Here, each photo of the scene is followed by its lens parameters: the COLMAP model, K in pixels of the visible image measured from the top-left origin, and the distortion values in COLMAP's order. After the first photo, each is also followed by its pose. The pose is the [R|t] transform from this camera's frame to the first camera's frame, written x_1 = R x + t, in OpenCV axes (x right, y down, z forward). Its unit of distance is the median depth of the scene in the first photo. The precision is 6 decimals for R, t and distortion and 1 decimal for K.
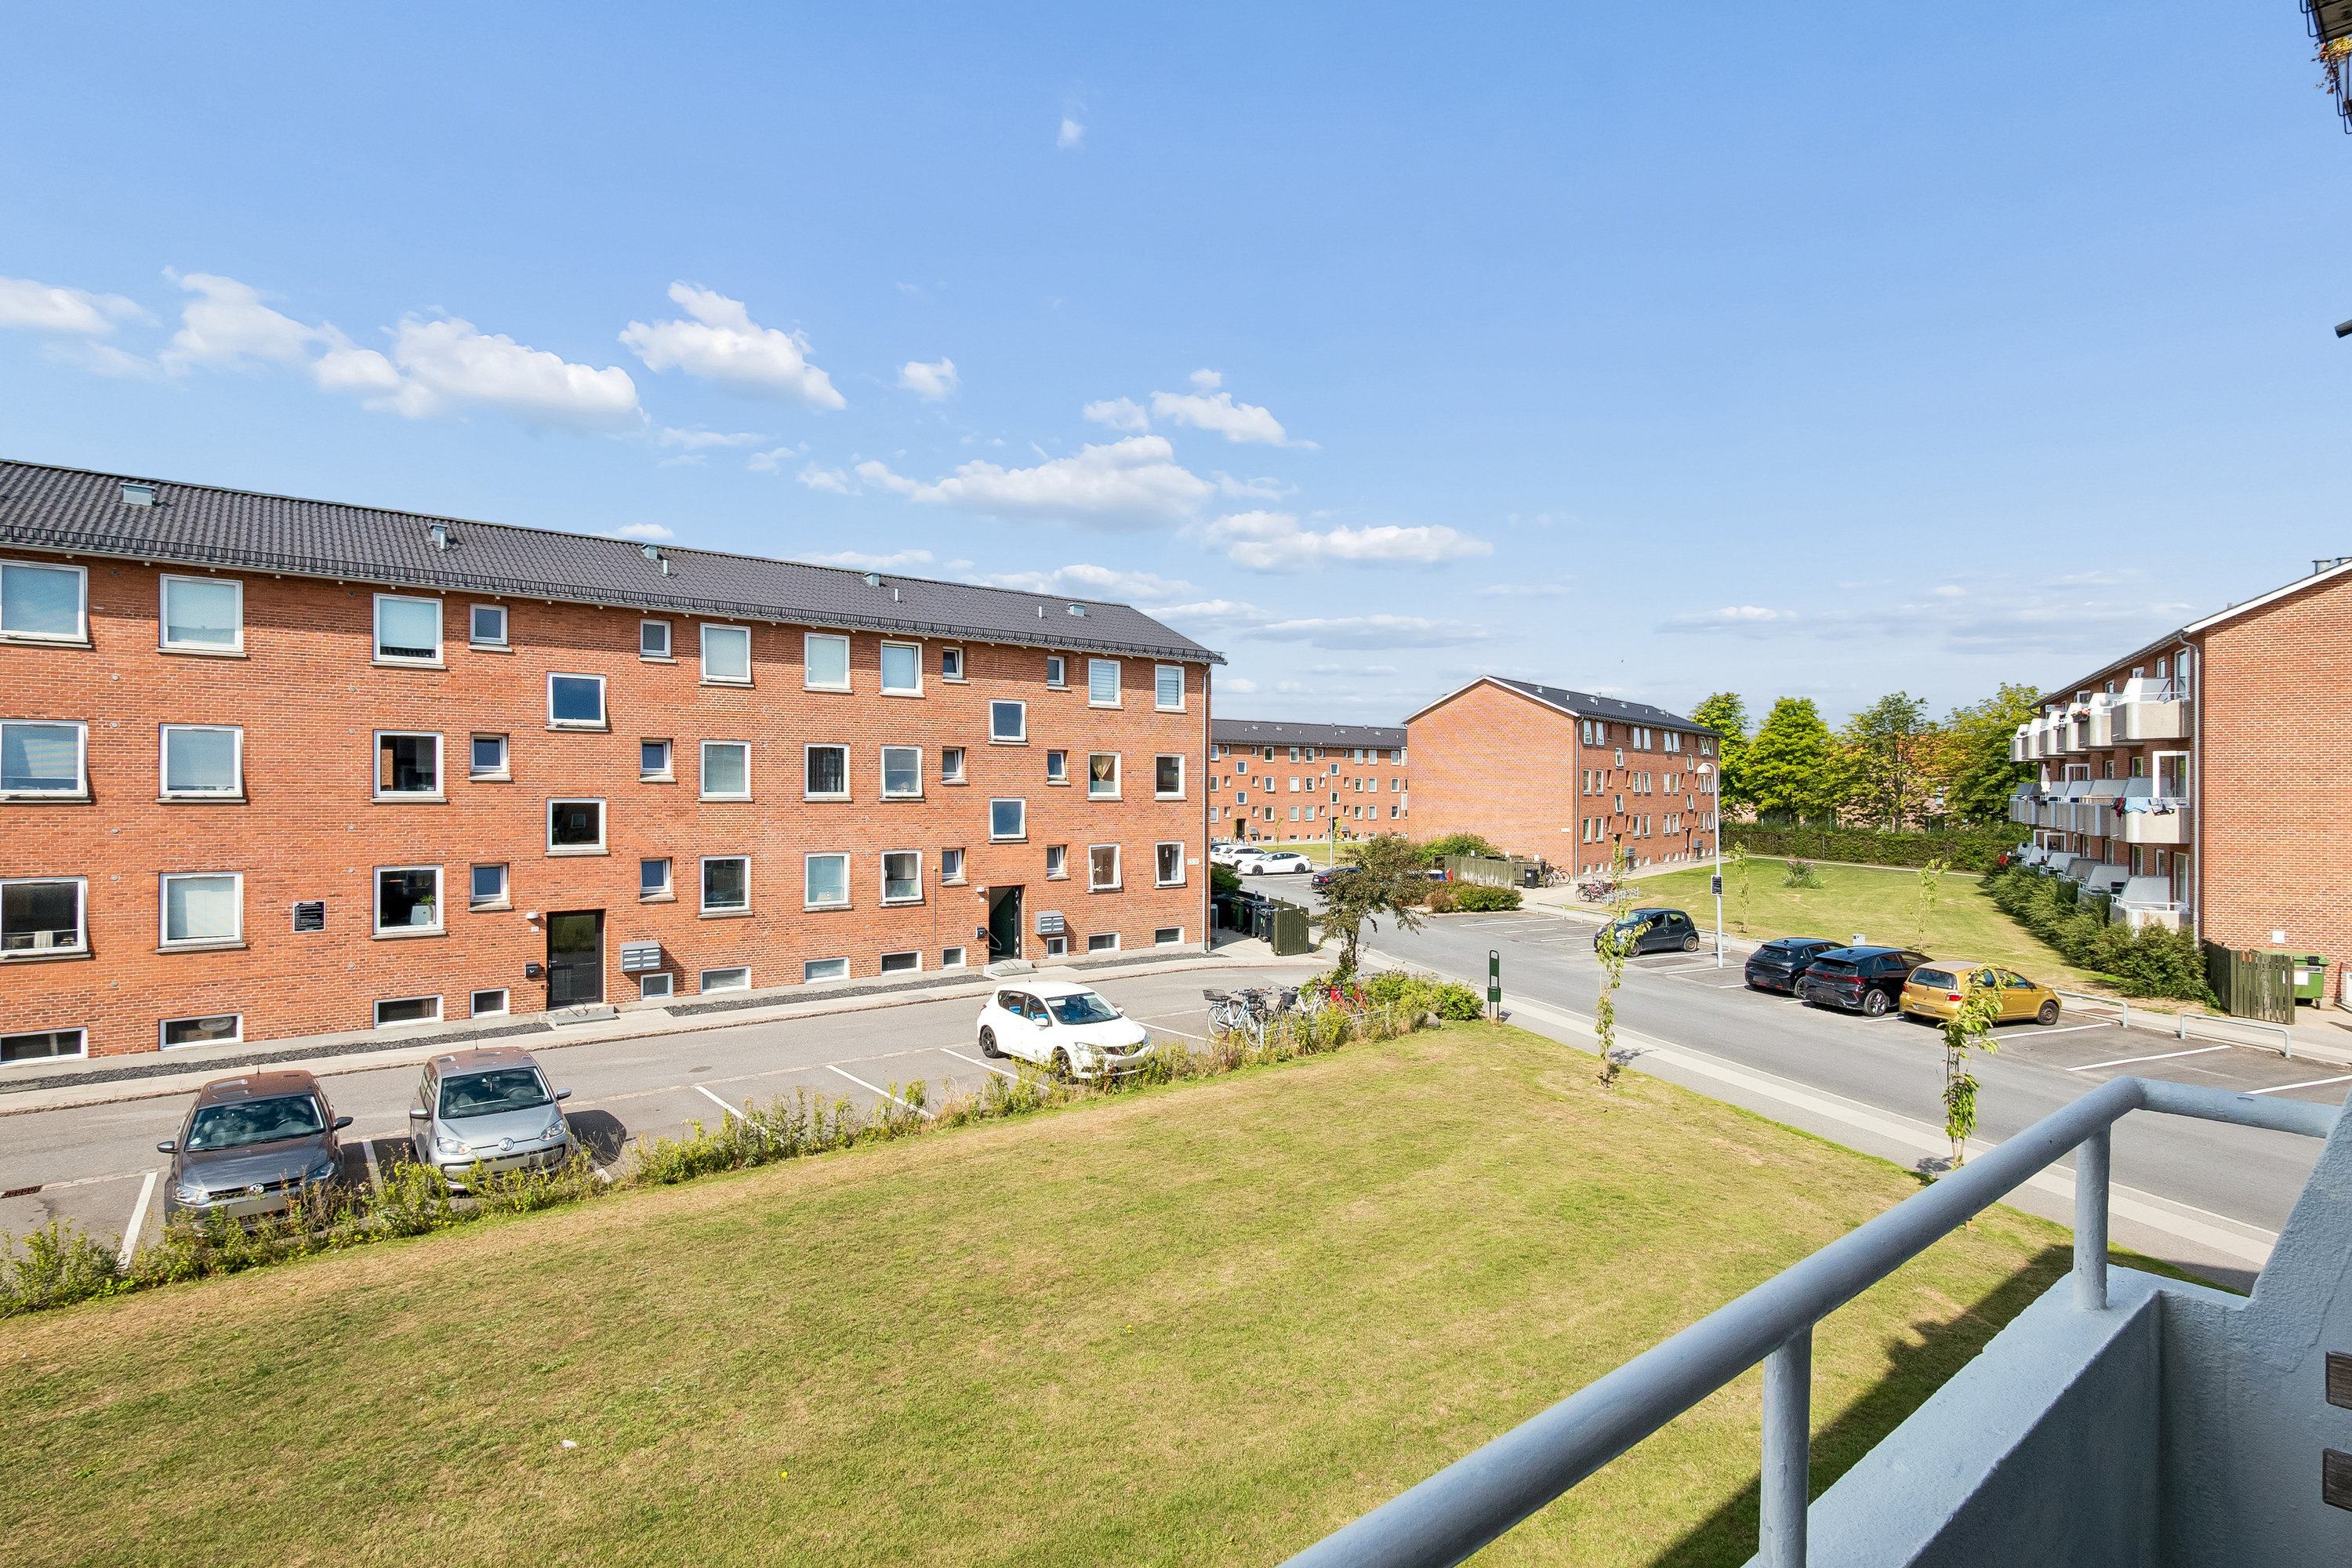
lens RADIAL K [[1106.5, 0, 1175.5], [0, 1106.5, 802.1], [0, 0, 1]] dist [0.009909, -0.000456]
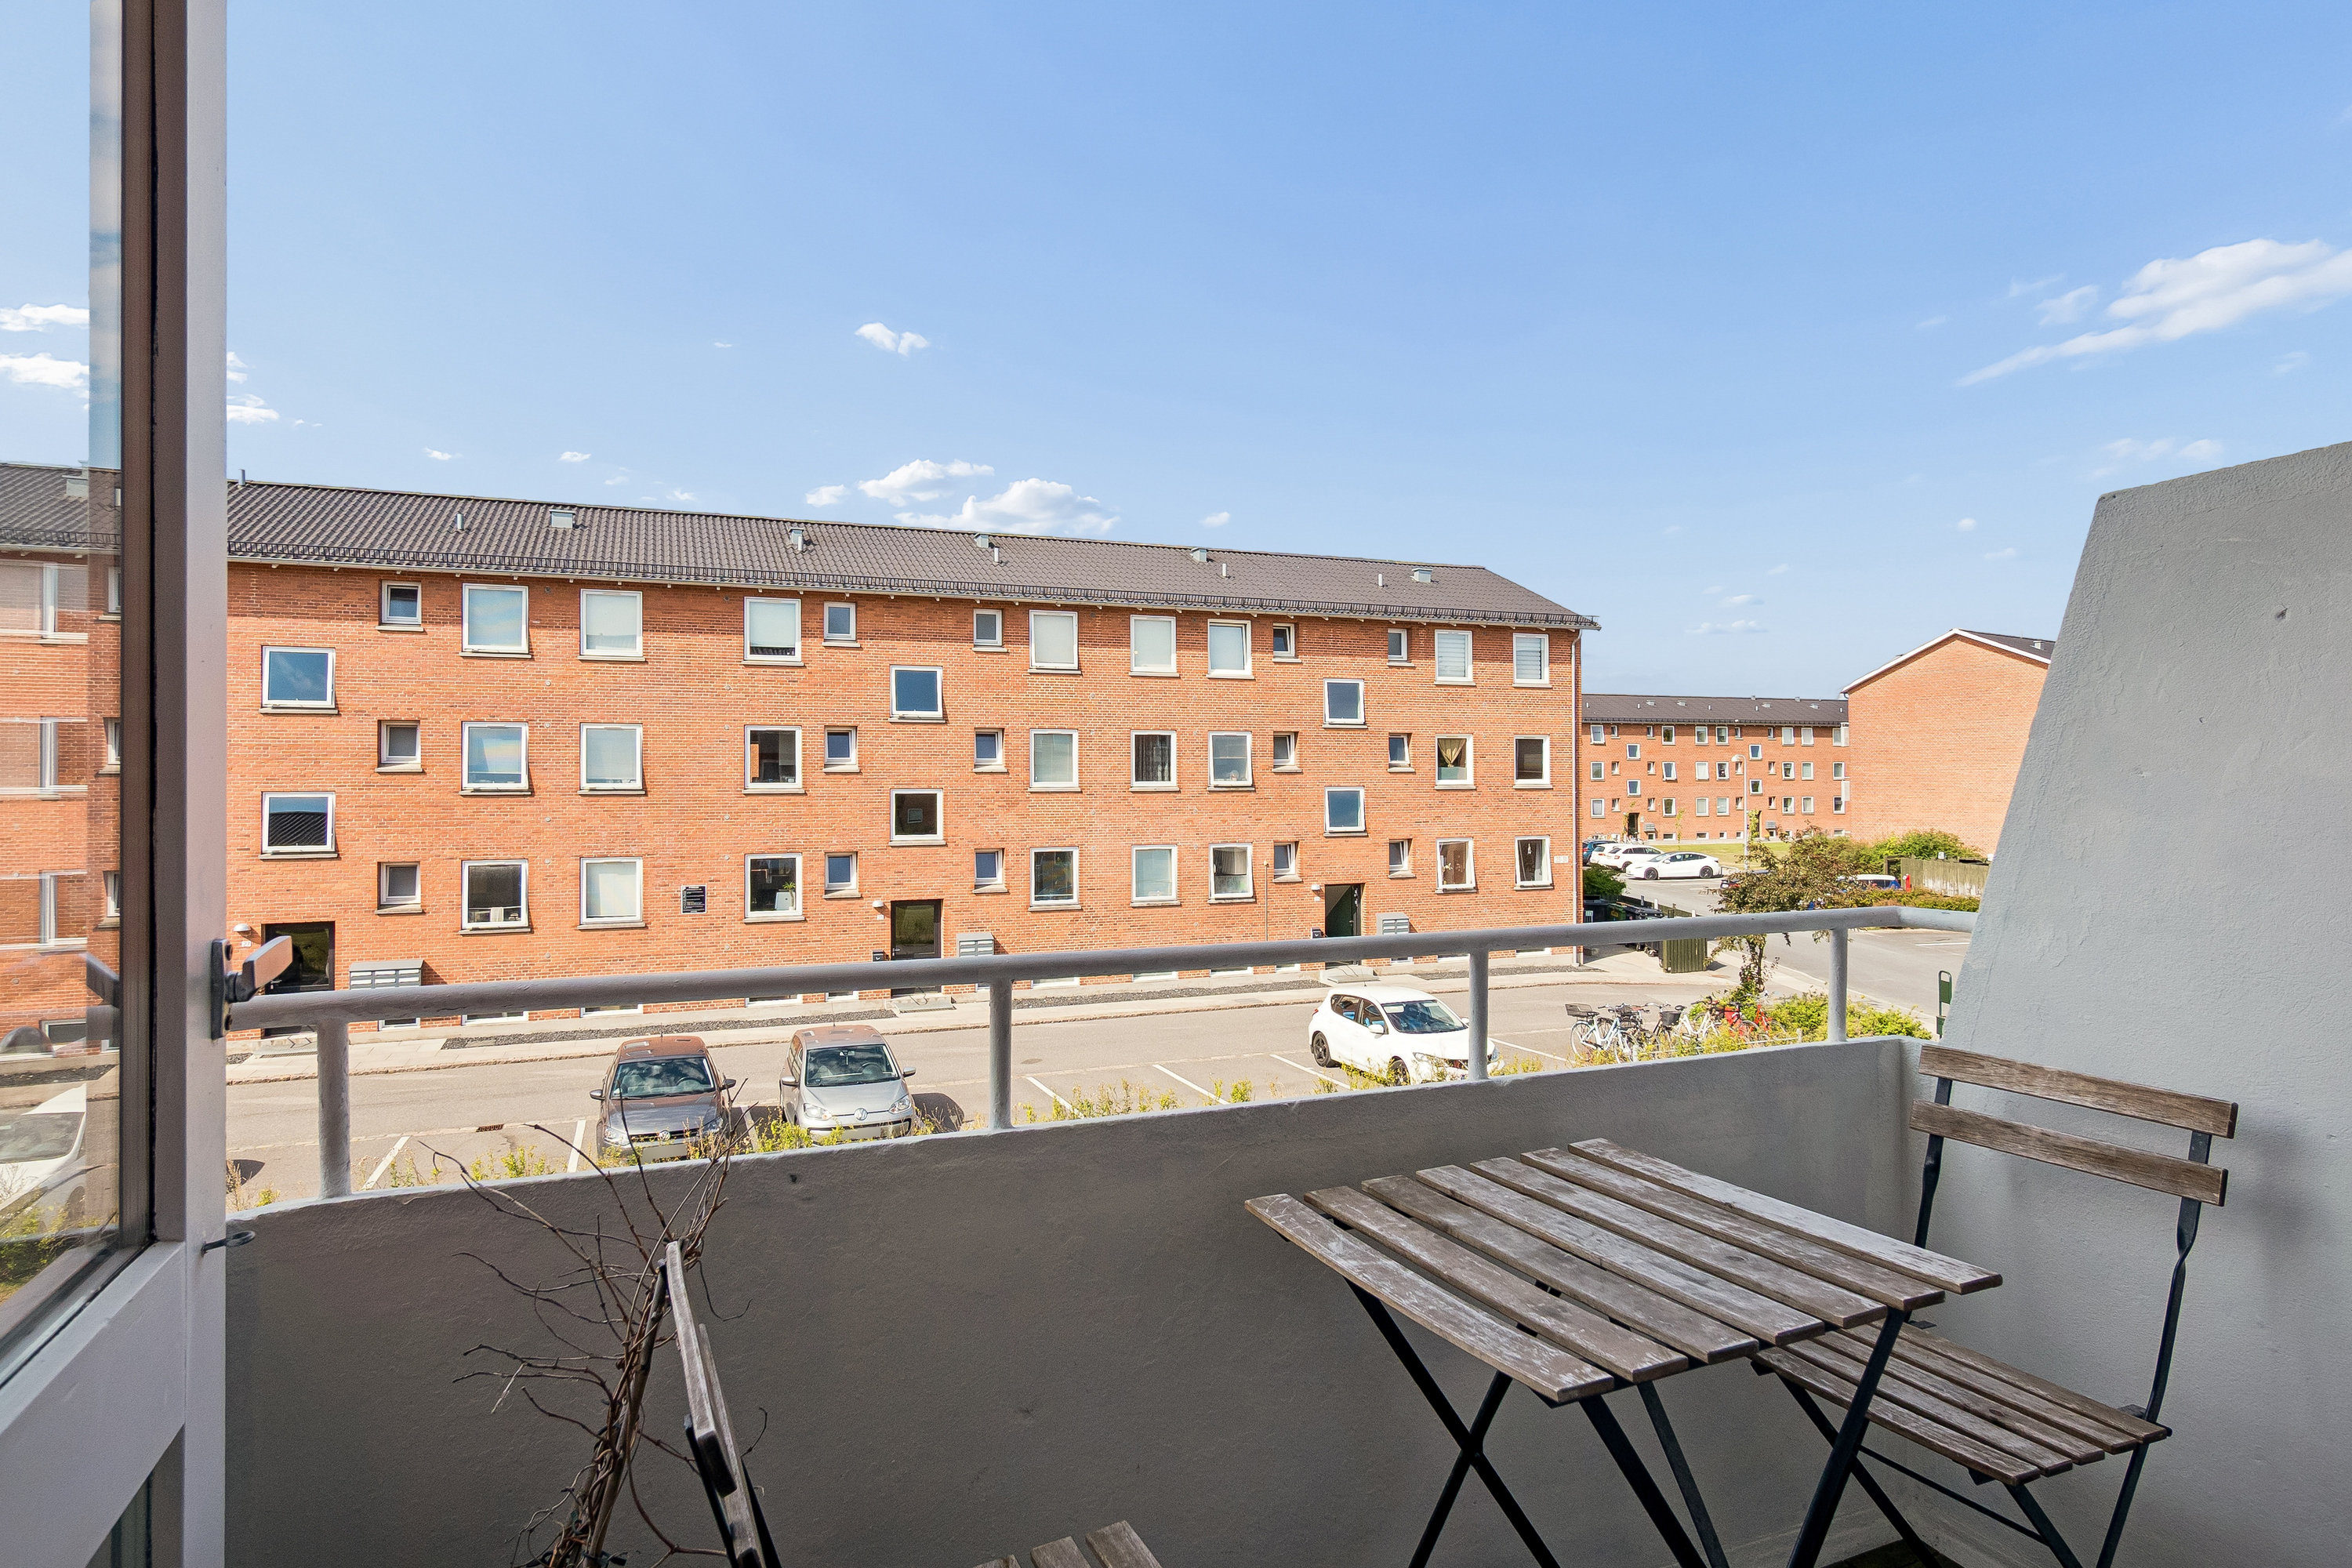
lens RADIAL K [[1353.9, 0, 1239.5], [0, 1353.9, 785.3], [0, 0, 1]] dist [0.012522, 0.001698]
pose [[0.968352, -0.009575, -0.249406, 0.050483], [0.006609, 0.999897, -0.012727, 0.010412], [0.249503, 0.010676, 0.968315, -0.116297]]
